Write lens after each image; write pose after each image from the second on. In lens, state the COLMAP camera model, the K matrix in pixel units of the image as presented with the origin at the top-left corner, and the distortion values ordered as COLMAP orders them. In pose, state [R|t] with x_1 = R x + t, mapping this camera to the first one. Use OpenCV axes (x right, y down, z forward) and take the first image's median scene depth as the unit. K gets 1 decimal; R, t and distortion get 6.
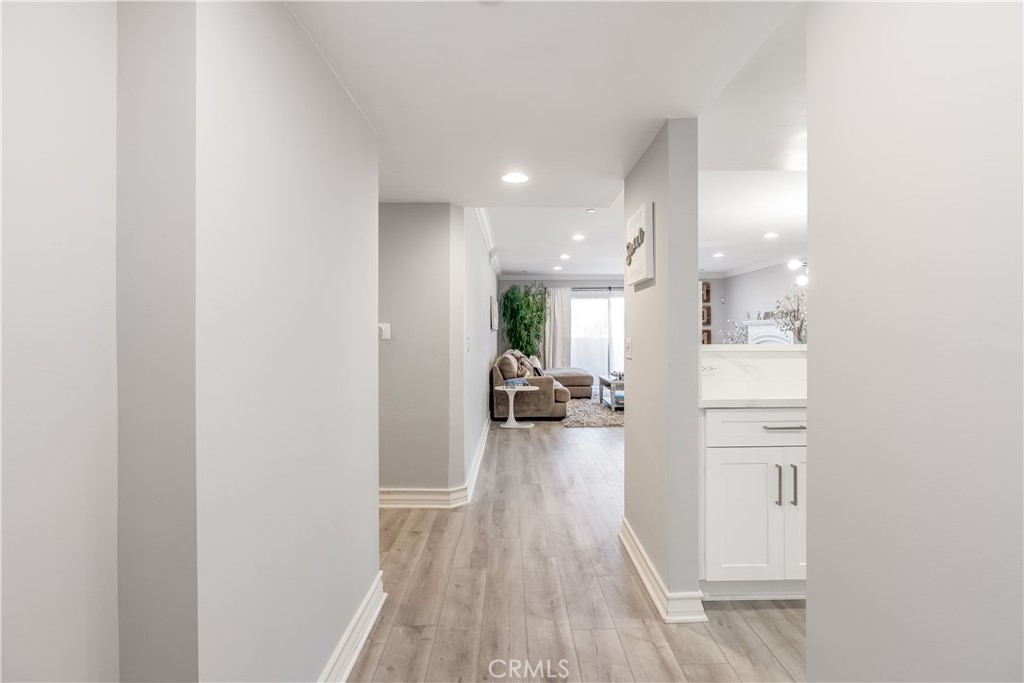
lens RADIAL K [[462.1, 0, 515.3], [0, 462.1, 323.5], [0, 0, 1]] dist [0.000392, 0.000635]
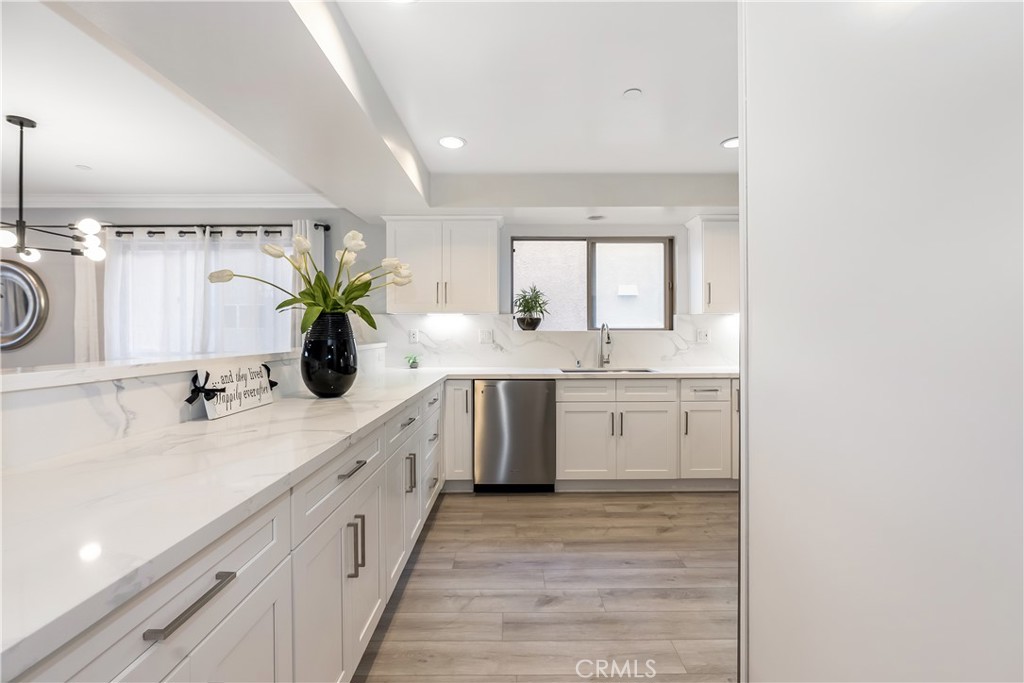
lens RADIAL K [[463.9, 0, 518.1], [0, 463.9, 335.9], [0, 0, 1]] dist [-0.006959, 0.001973]
pose [[0.007388, 0.001028, 0.999972, 0.065255], [-0.018832, 0.999822, -0.000888, 0.001982], [-0.999795, -0.018825, 0.007406, 0.226813]]
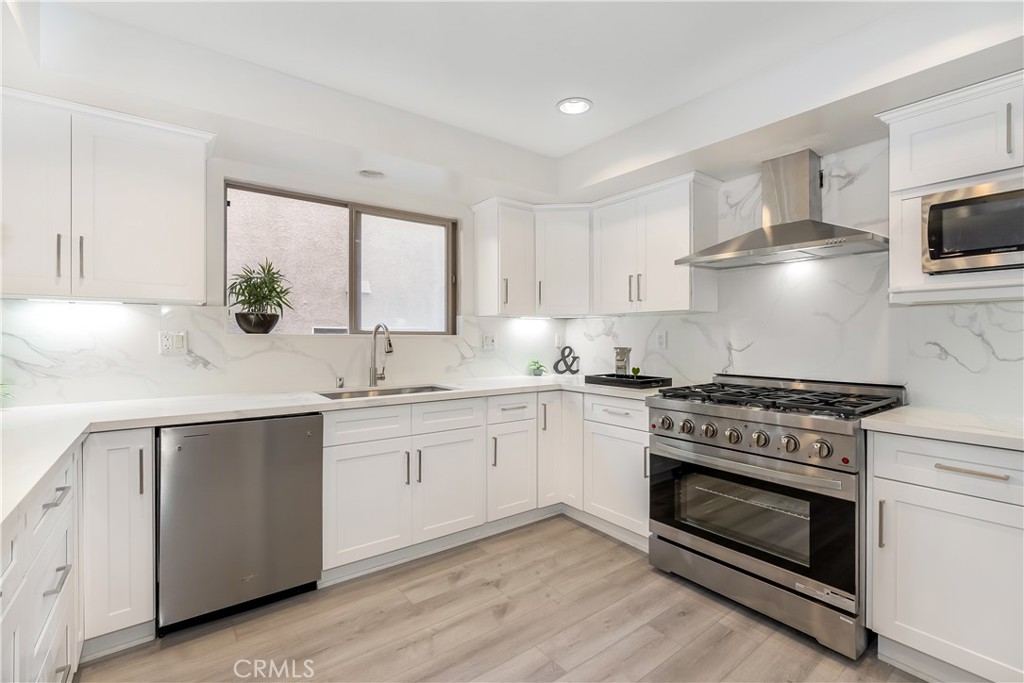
lens RADIAL K [[456.8, 0, 511.2], [0, 456.8, 338.7], [0, 0, 1]] dist [-0.001883, 0.000250]
pose [[-0.592910, 0.001987, 0.805266, 0.263004], [-0.015365, 0.999787, -0.013781, 0.000279], [-0.805122, -0.020544, -0.592753, 0.276288]]
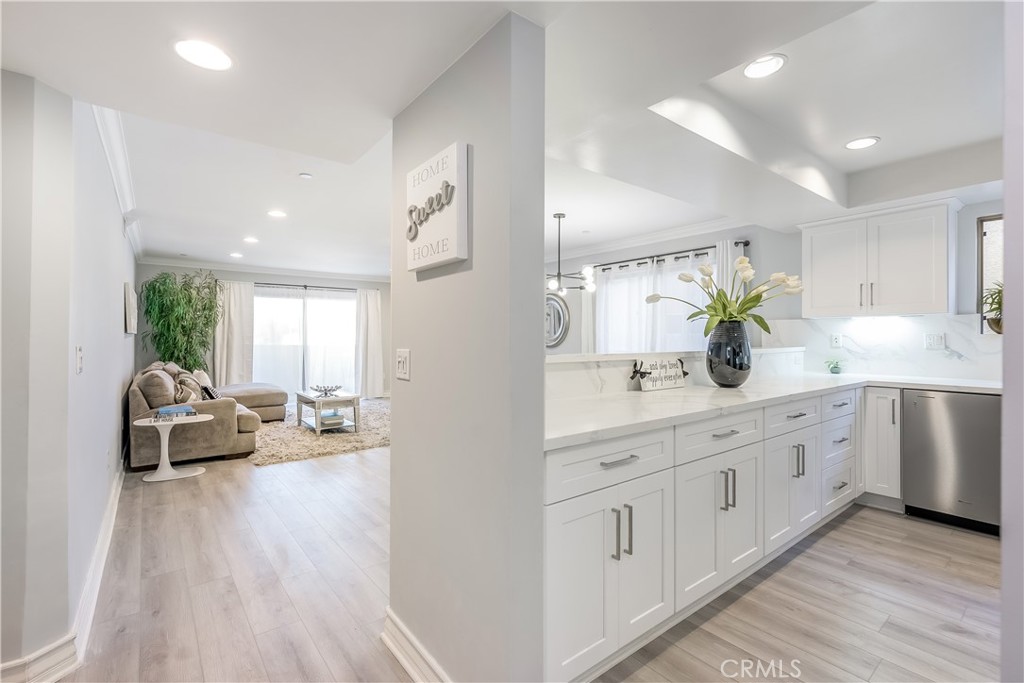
lens RADIAL K [[463.9, 0, 518.1], [0, 463.9, 335.9], [0, 0, 1]] dist [-0.006959, 0.001973]
pose [[0.788976, 0.010018, 0.614343, -0.016780], [-0.018102, 0.999812, 0.006945, 0.001776], [-0.614158, -0.016600, 0.789009, 0.145840]]
